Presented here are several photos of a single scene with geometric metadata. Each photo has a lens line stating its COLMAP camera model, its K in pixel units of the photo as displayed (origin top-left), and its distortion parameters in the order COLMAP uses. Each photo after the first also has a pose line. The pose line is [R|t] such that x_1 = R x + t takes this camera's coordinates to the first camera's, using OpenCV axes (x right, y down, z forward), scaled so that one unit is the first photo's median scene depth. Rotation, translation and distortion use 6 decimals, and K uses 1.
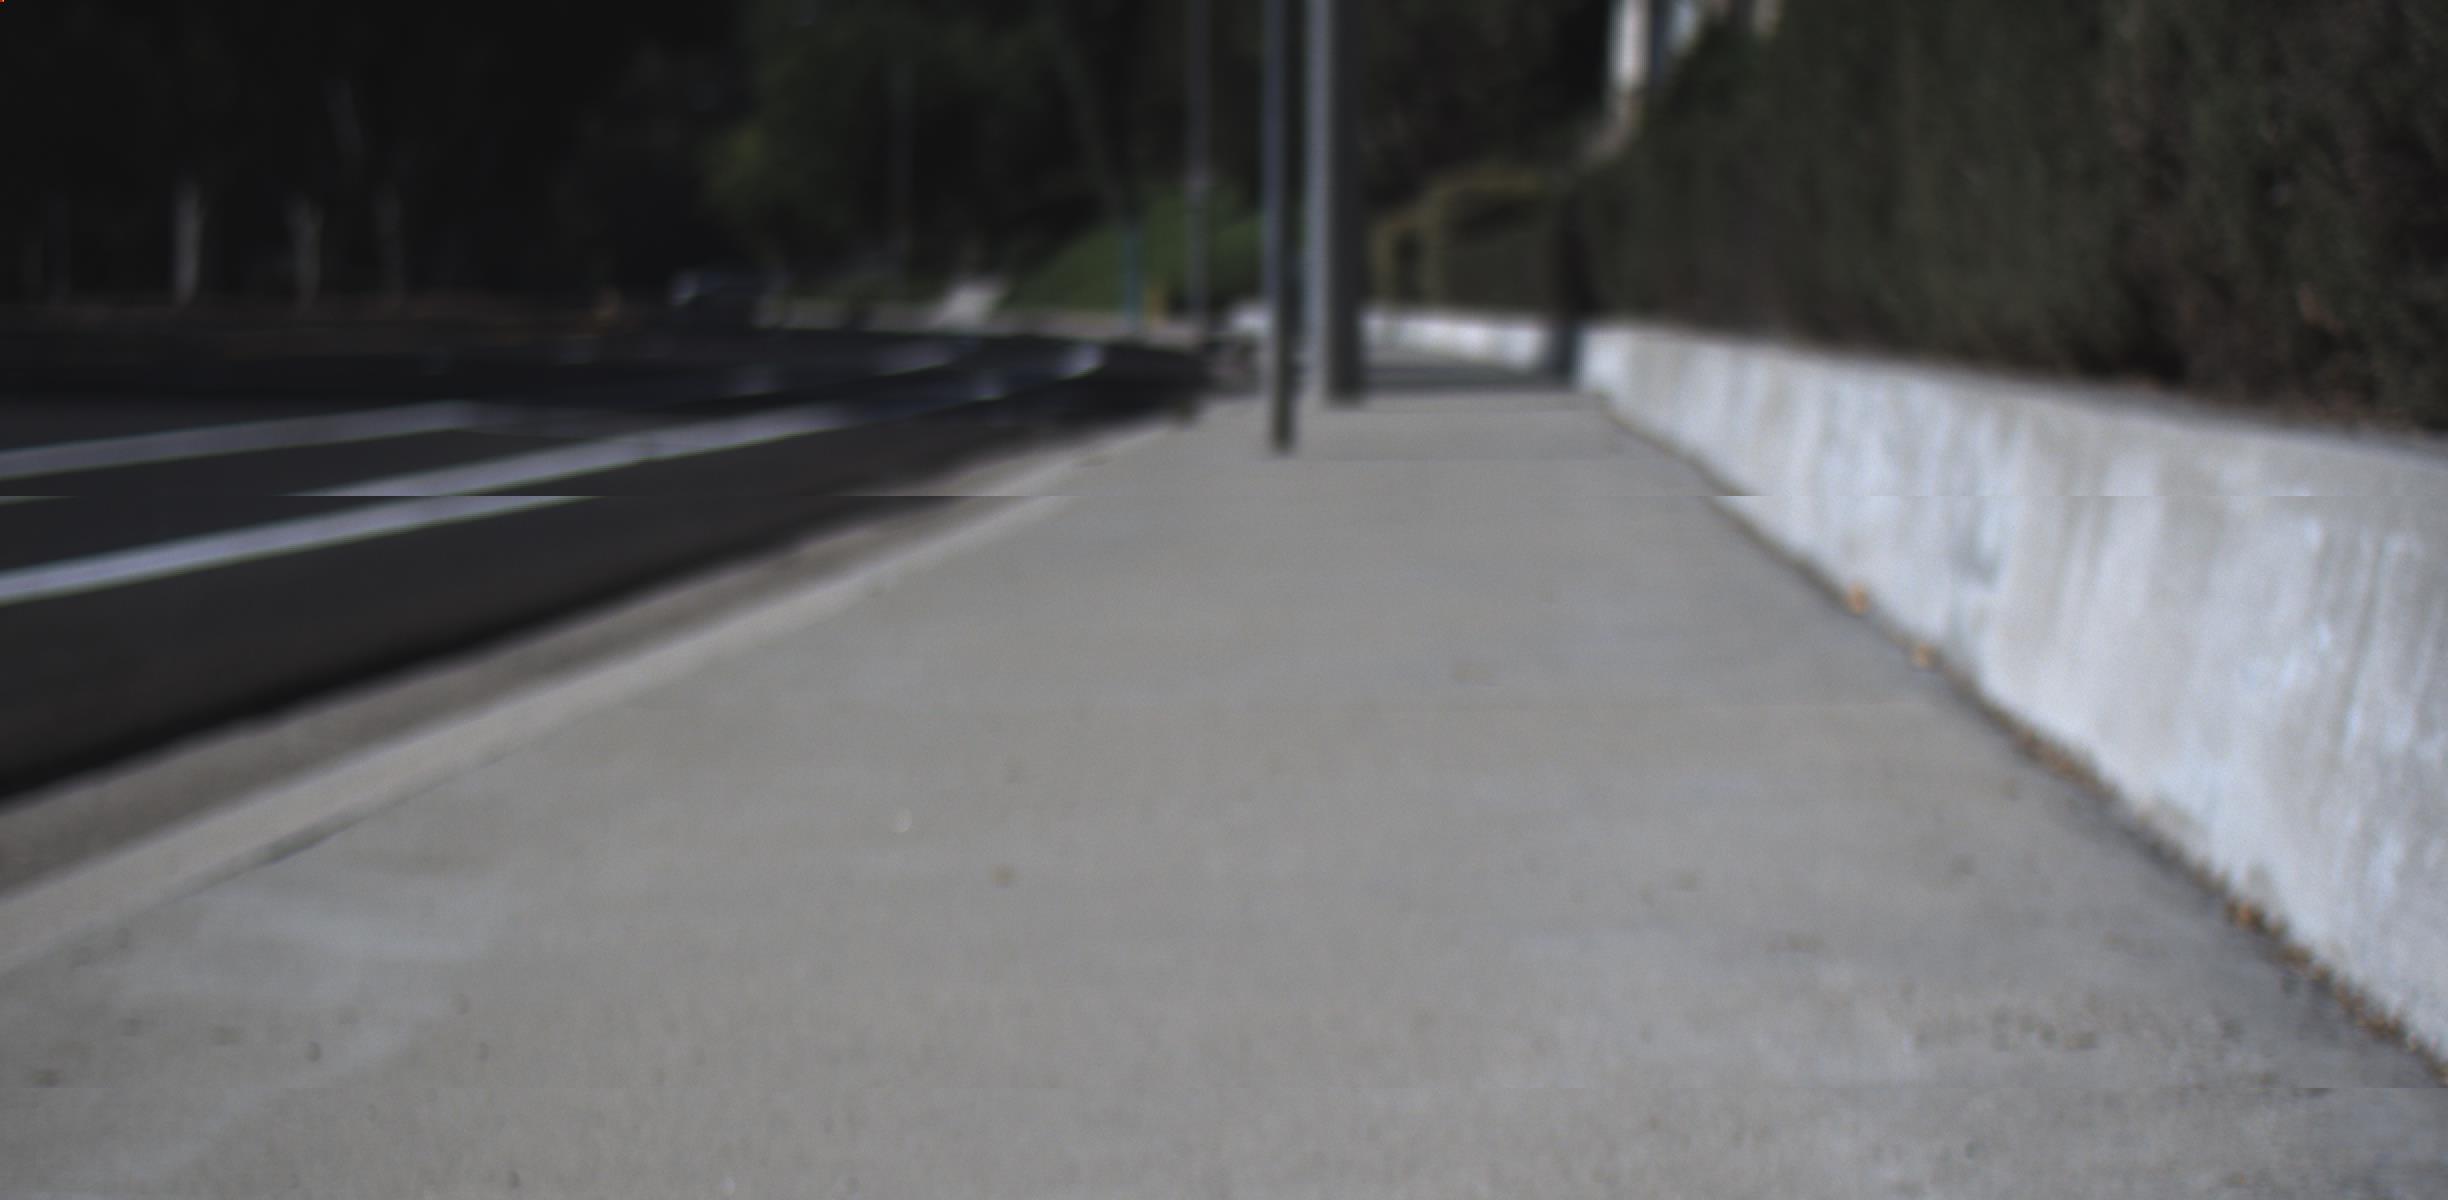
lens RADIAL K [[4088.7, 0, 1239.4], [0, 4088.7, 519.3], [0, 0, 1]] dist [0.409125, 0.000000]
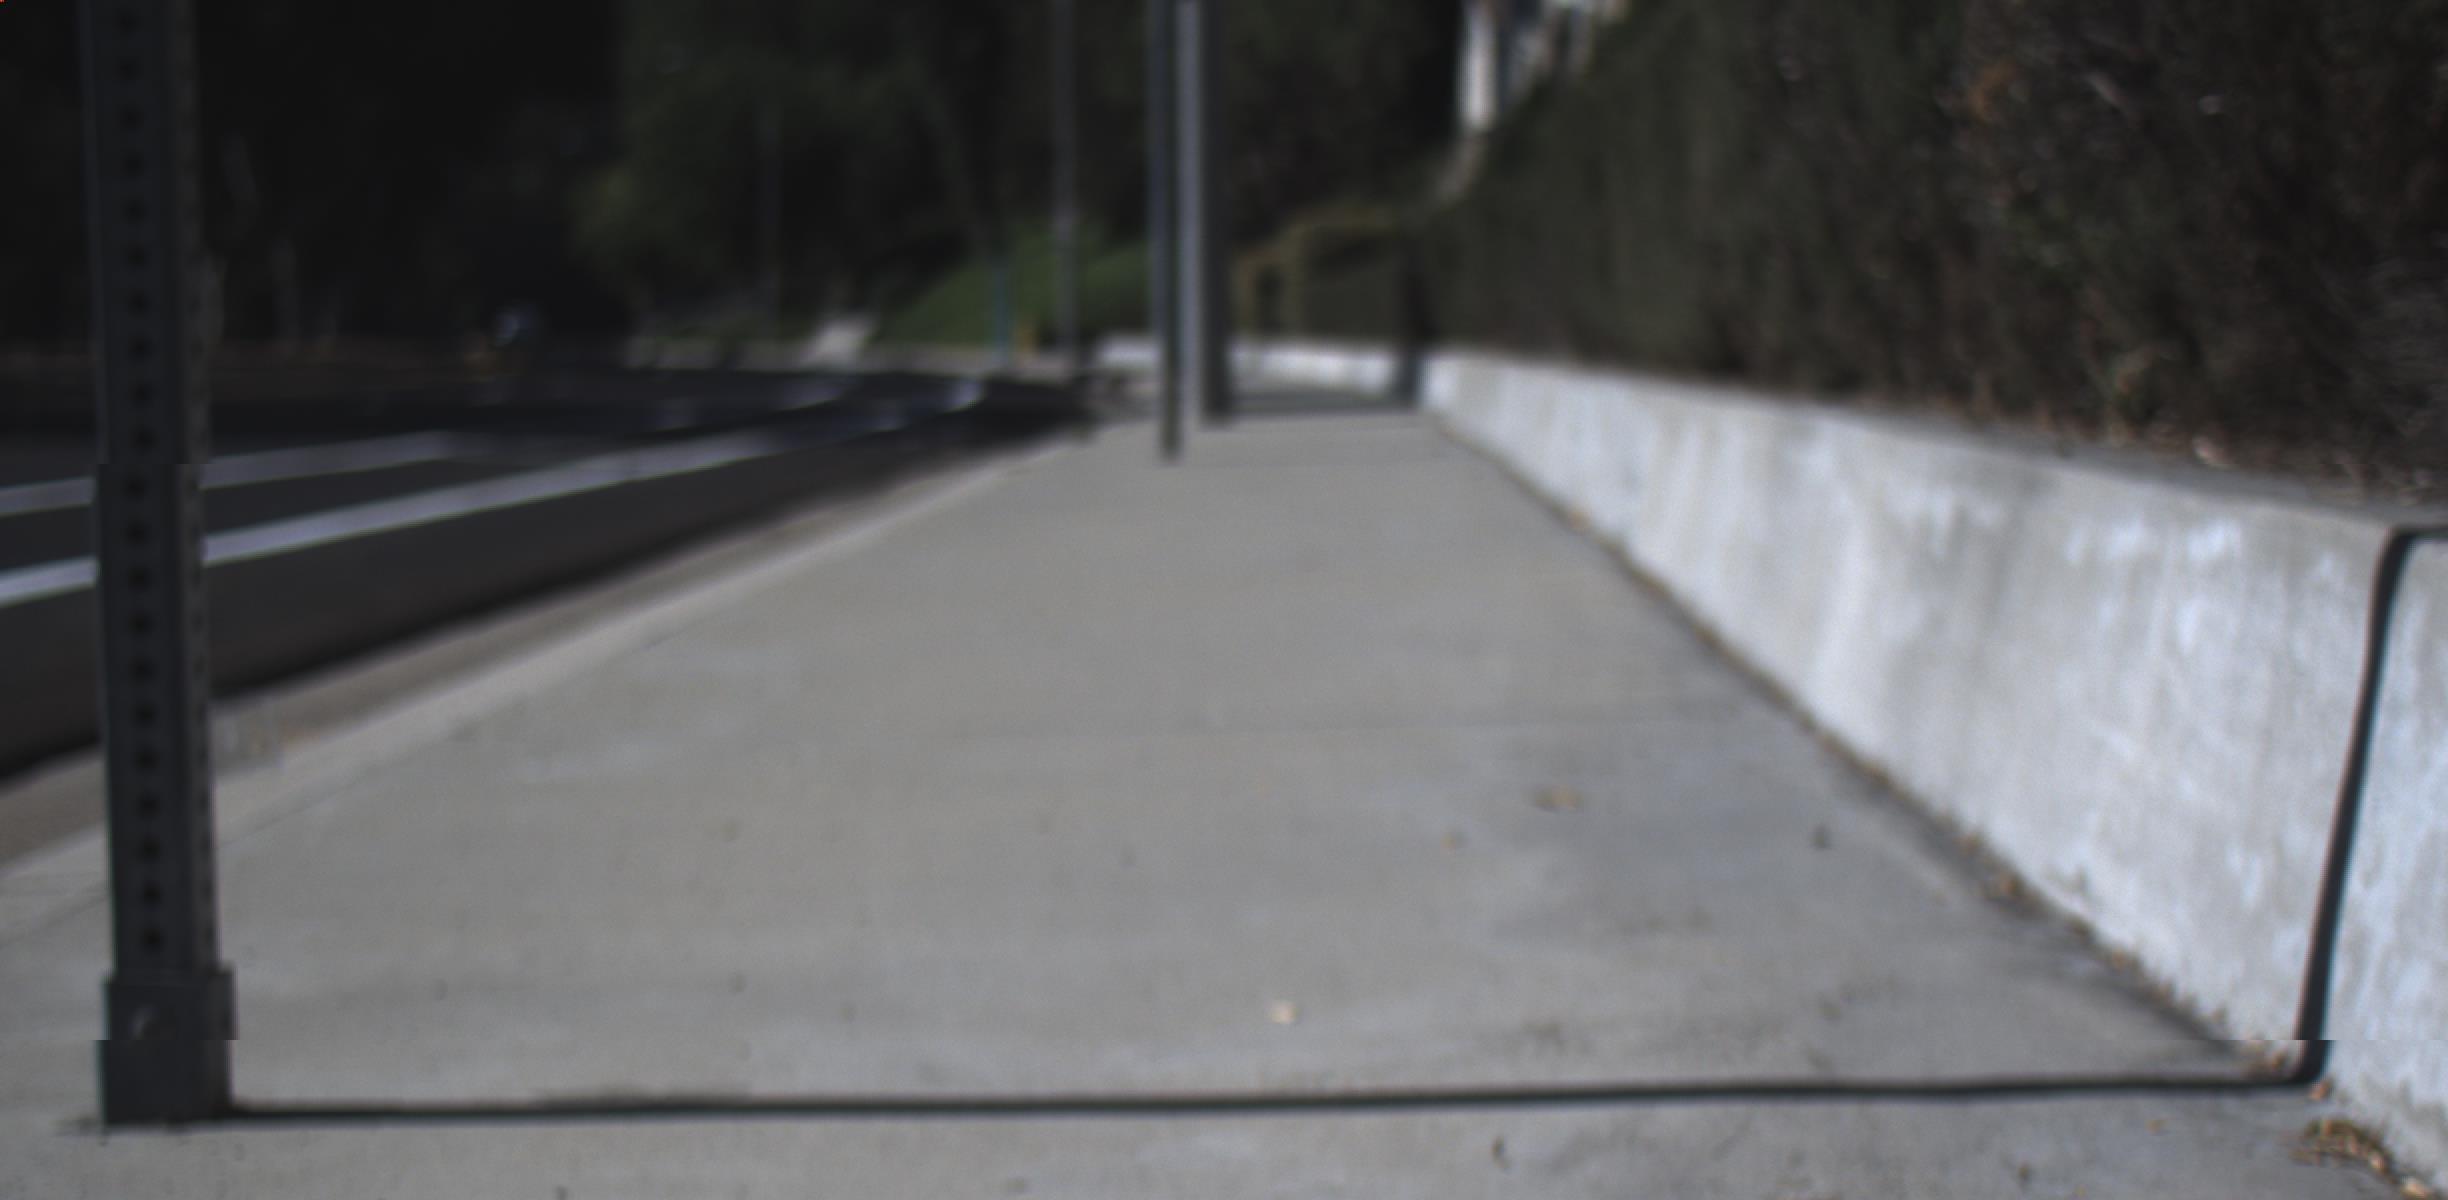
lens RADIAL K [[5658.9, 0, 1198.2], [0, 5658.9, 622.4], [0, 0, 1]] dist [0.213937, 0.000000]
pose [[0.999469, -0.014990, 0.028917, -0.019657], [0.015054, 0.999885, -0.001991, 0.022803], [-0.028884, 0.002425, 0.999580, -0.435499]]
